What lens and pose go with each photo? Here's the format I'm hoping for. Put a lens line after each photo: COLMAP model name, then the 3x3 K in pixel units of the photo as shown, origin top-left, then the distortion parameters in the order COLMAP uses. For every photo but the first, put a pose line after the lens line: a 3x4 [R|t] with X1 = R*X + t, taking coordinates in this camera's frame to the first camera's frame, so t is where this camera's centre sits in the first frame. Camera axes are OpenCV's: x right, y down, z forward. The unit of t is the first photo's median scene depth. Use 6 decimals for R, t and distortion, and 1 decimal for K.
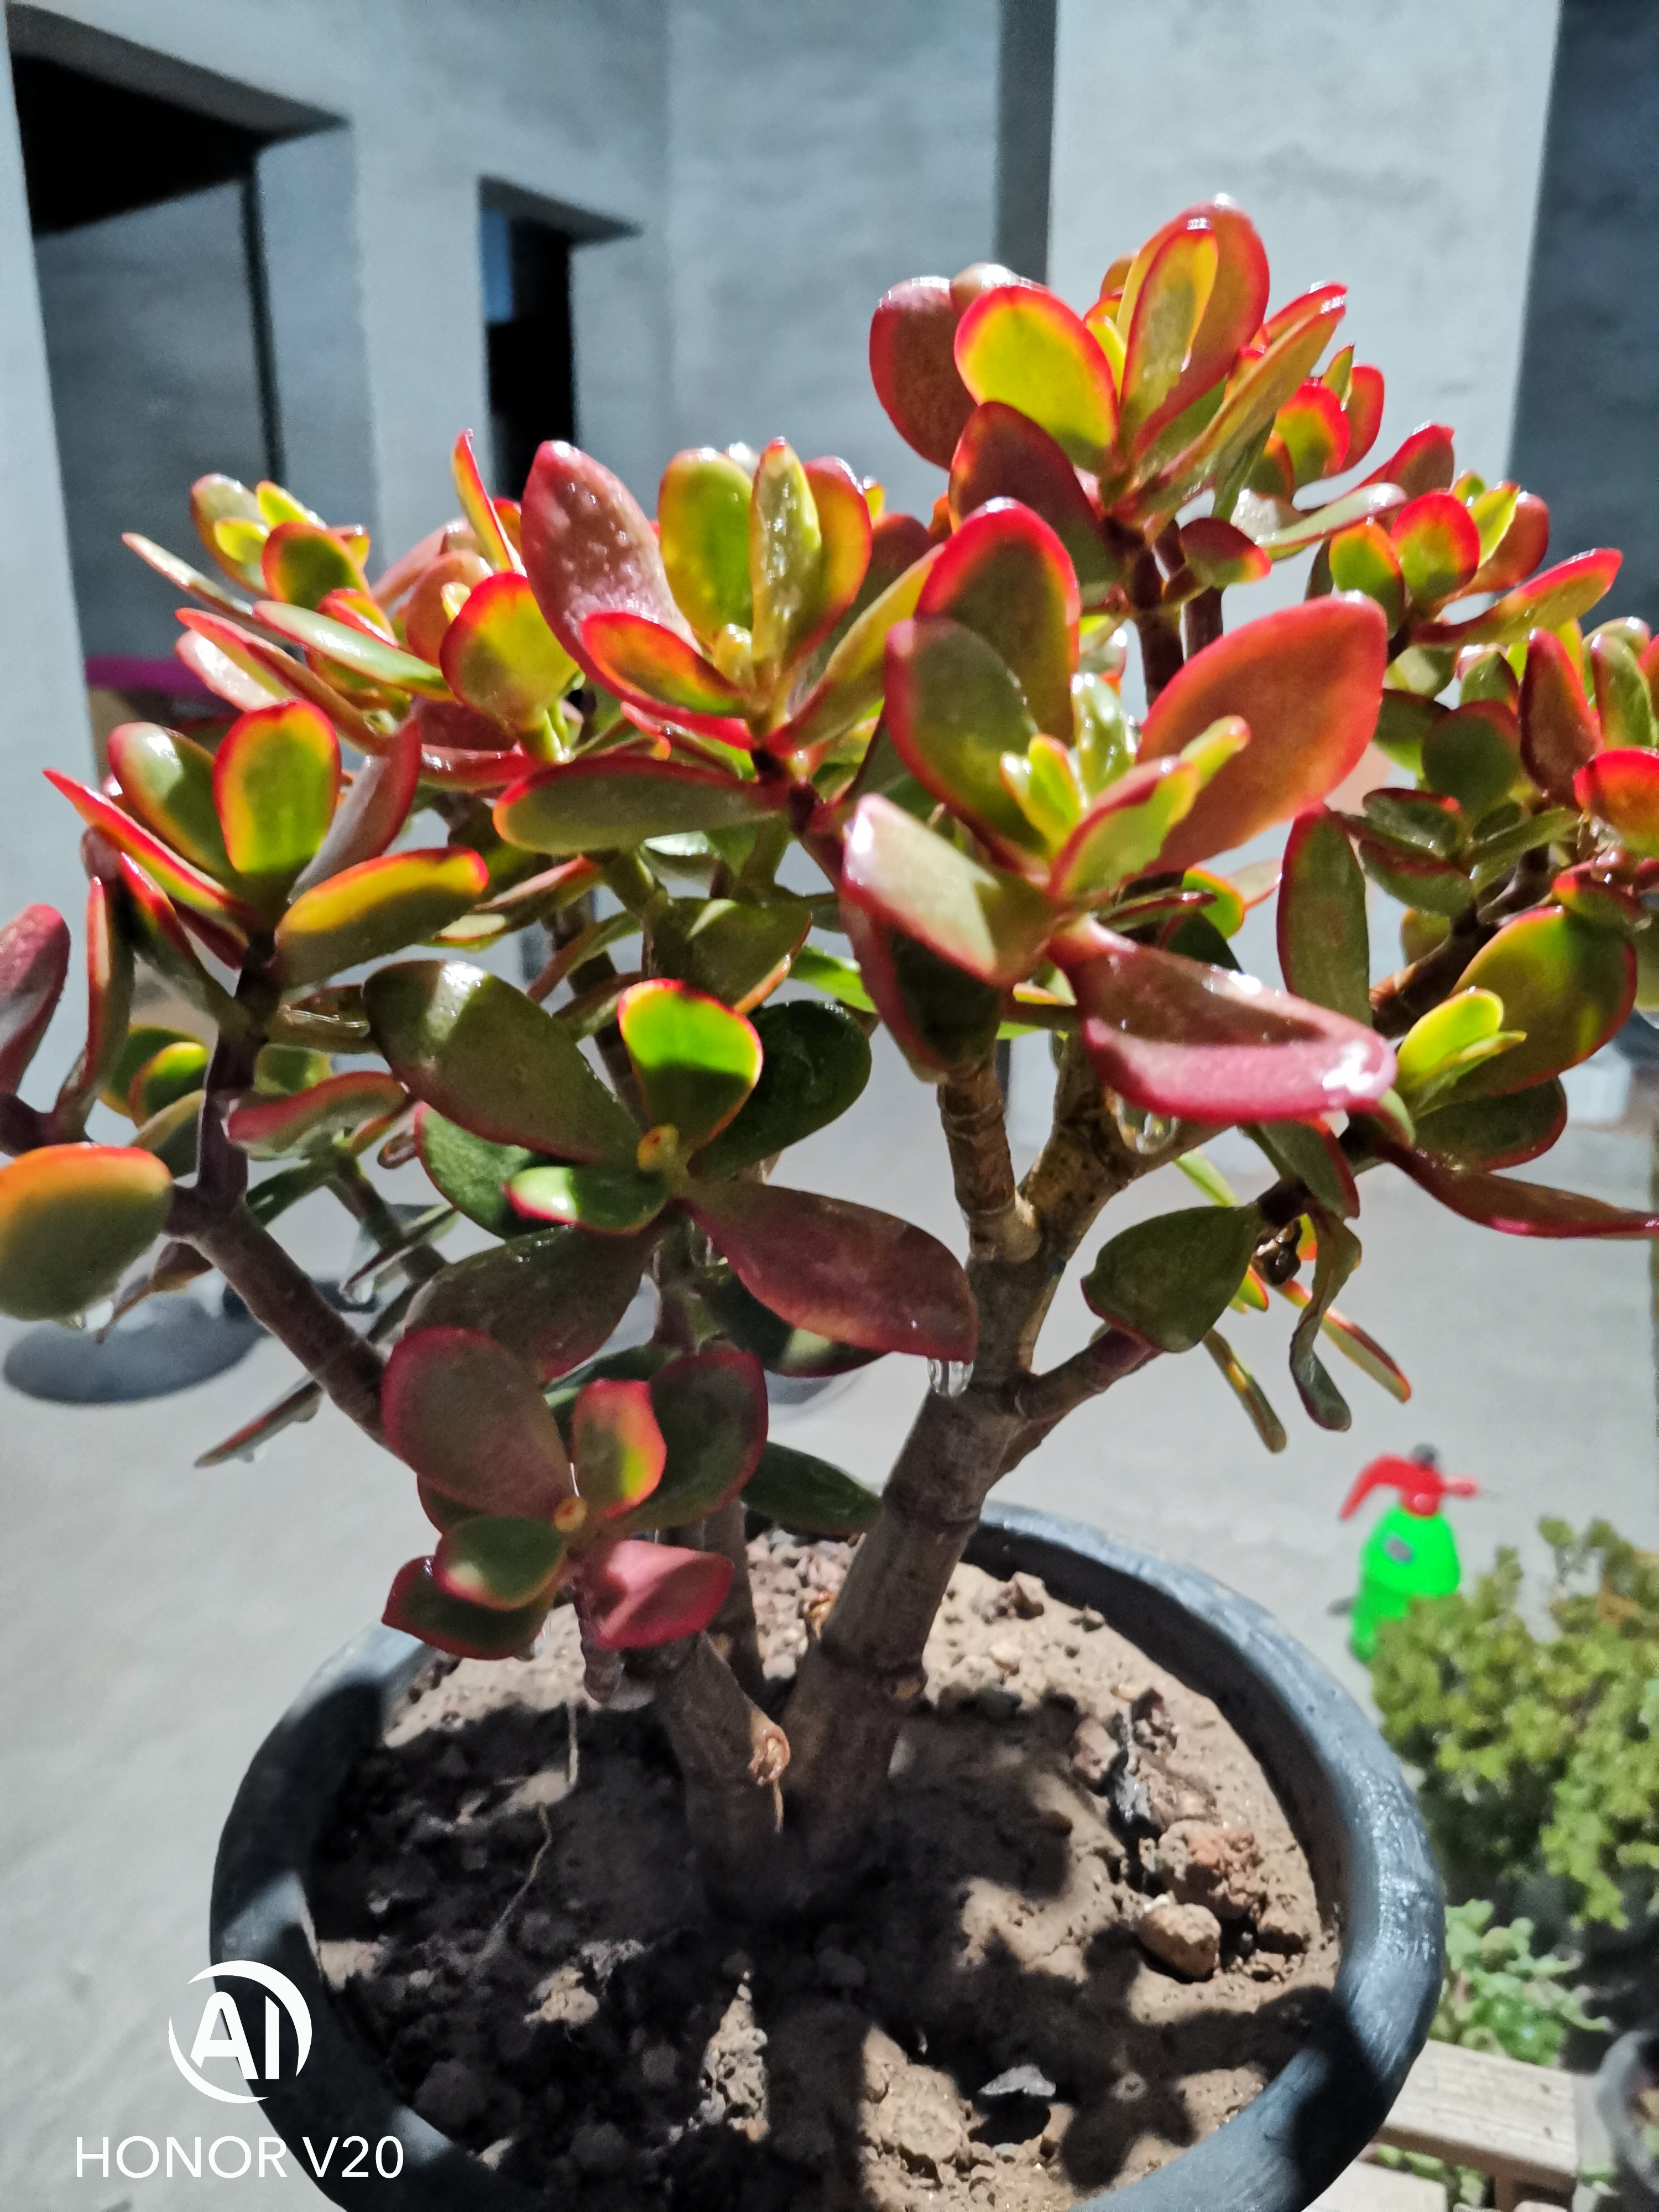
lens RADIAL K [[1680.6, 0, 829.5], [0, 1680.6, 1106.0], [0, 0, 1]] dist [0.039113, -0.013478]
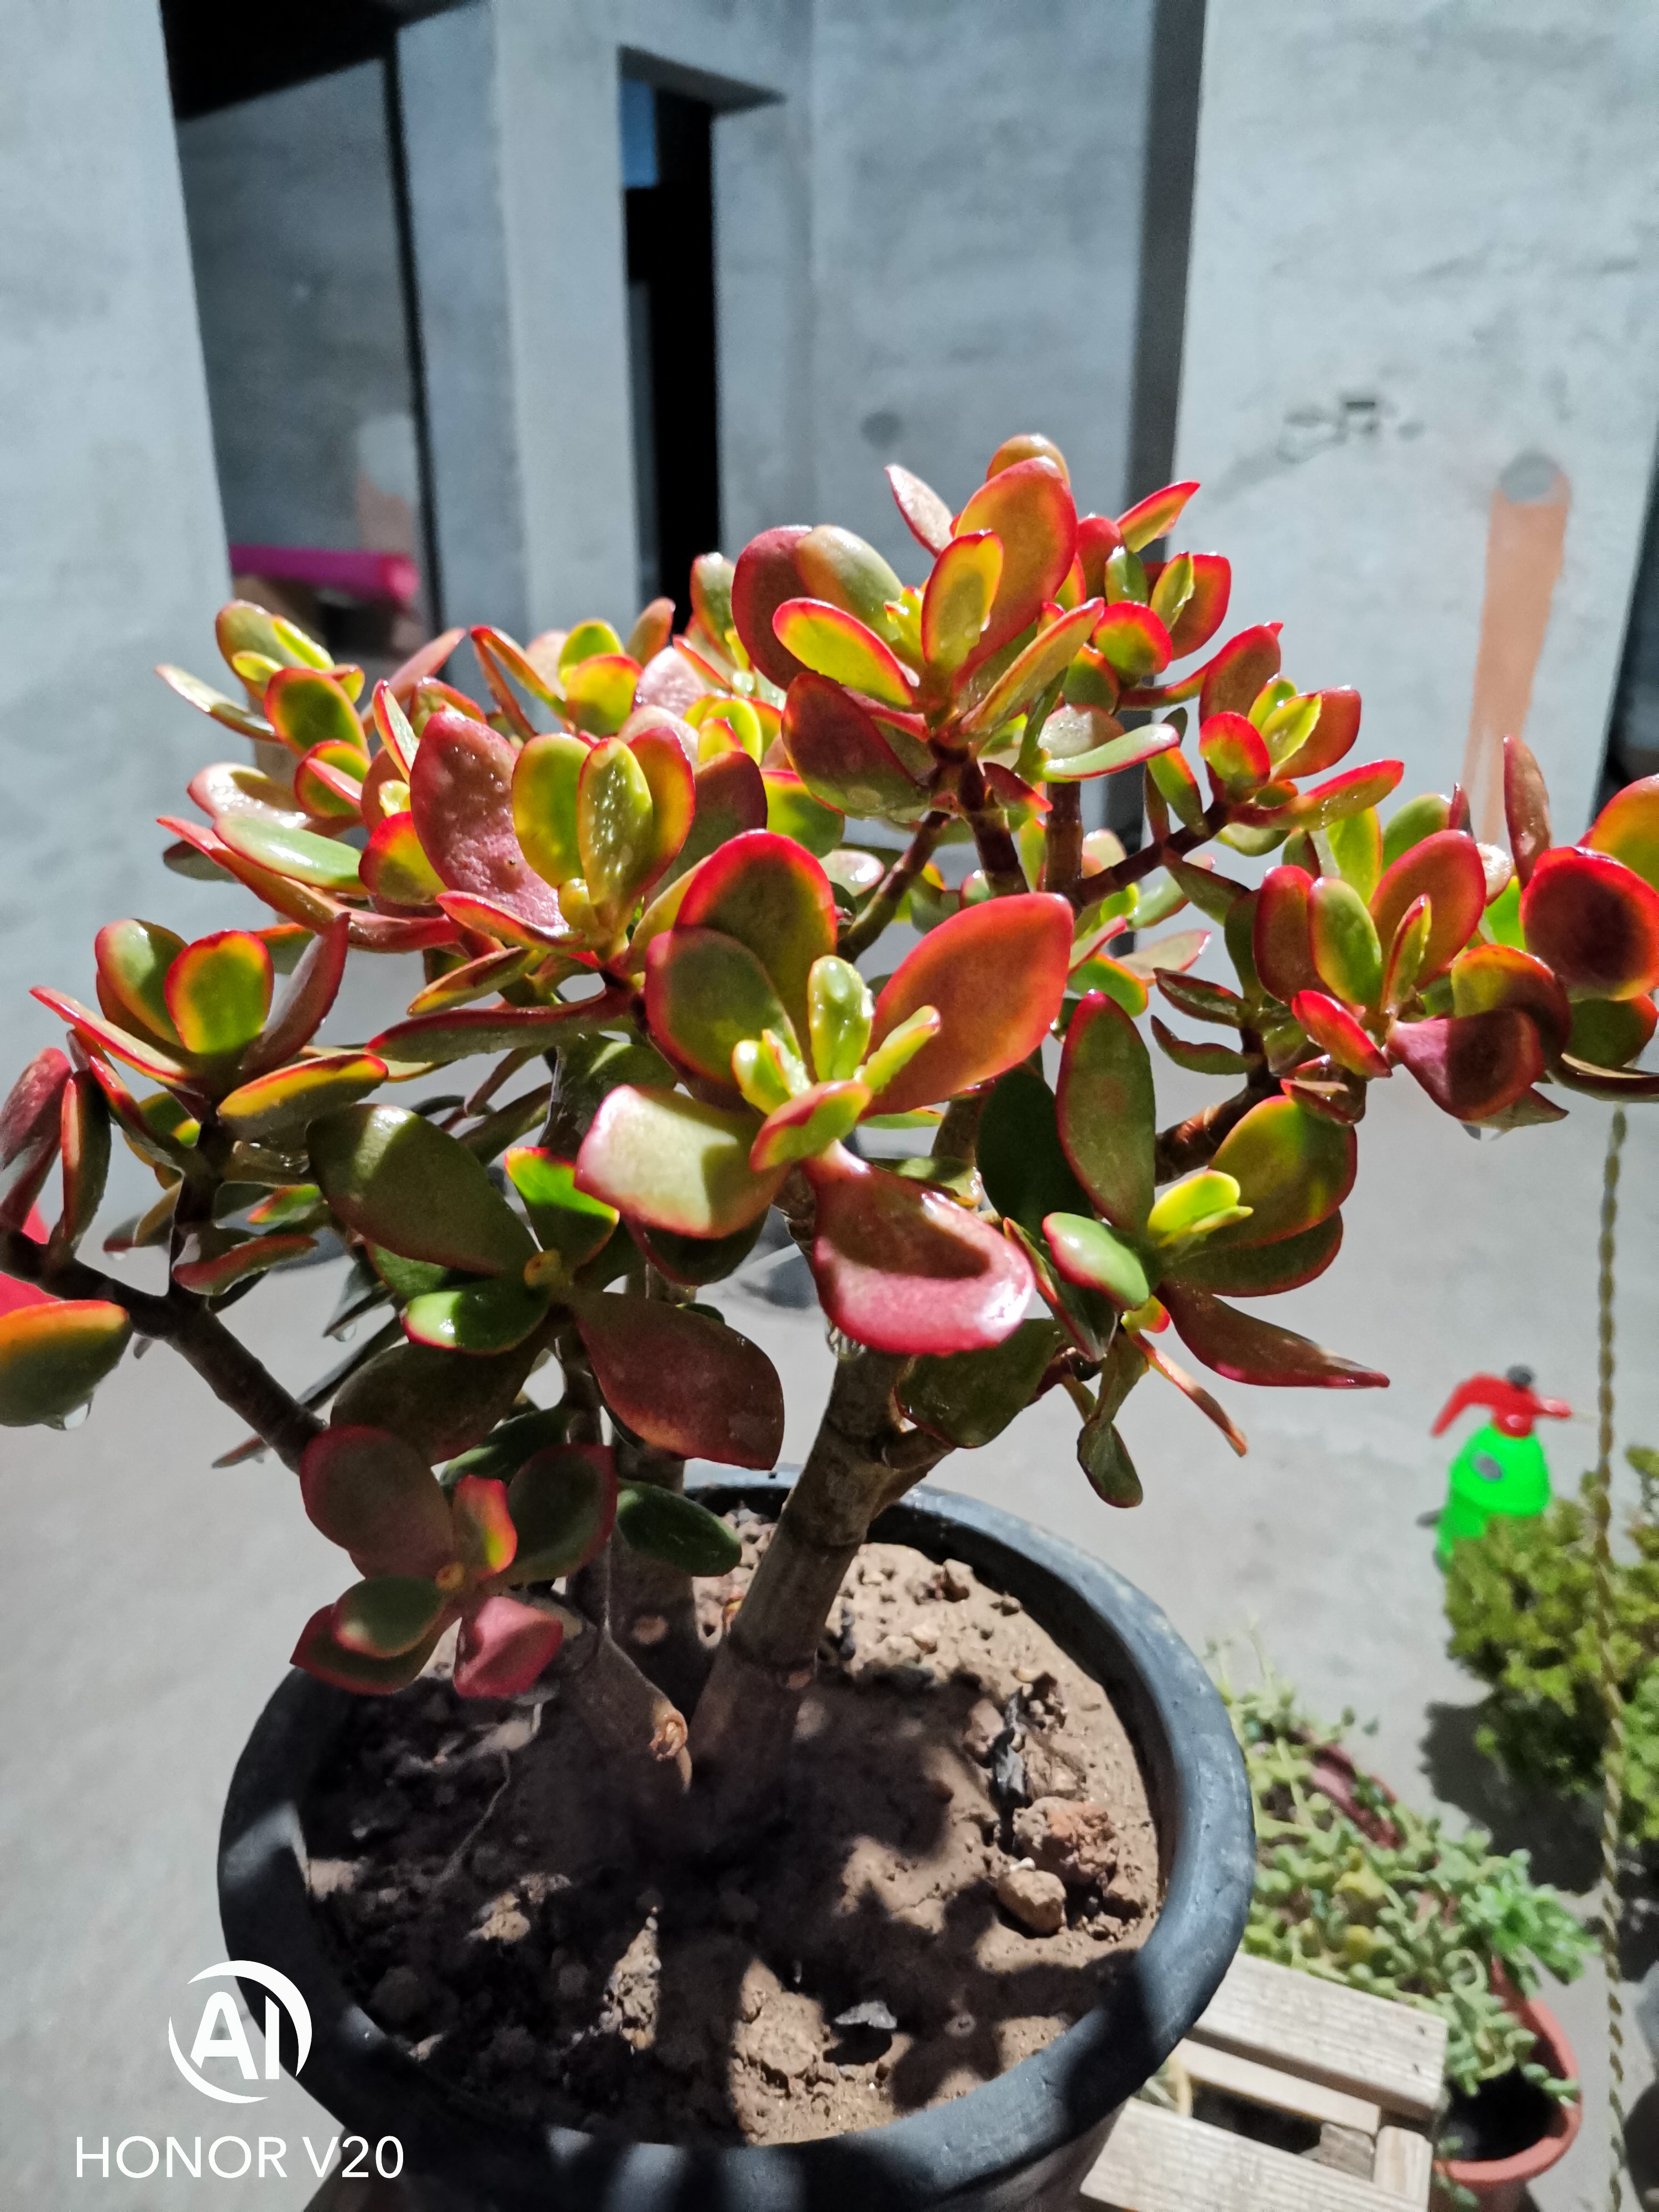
lens RADIAL K [[1668.5, 0, 825.9], [0, 1668.5, 1100.4], [0, 0, 1]] dist [0.044352, 0.002355]
pose [[0.996263, 0.026683, -0.082142, 0.151668], [-0.020922, 0.997313, 0.070208, -0.141646], [0.083794, -0.068227, 0.994145, -0.133797]]
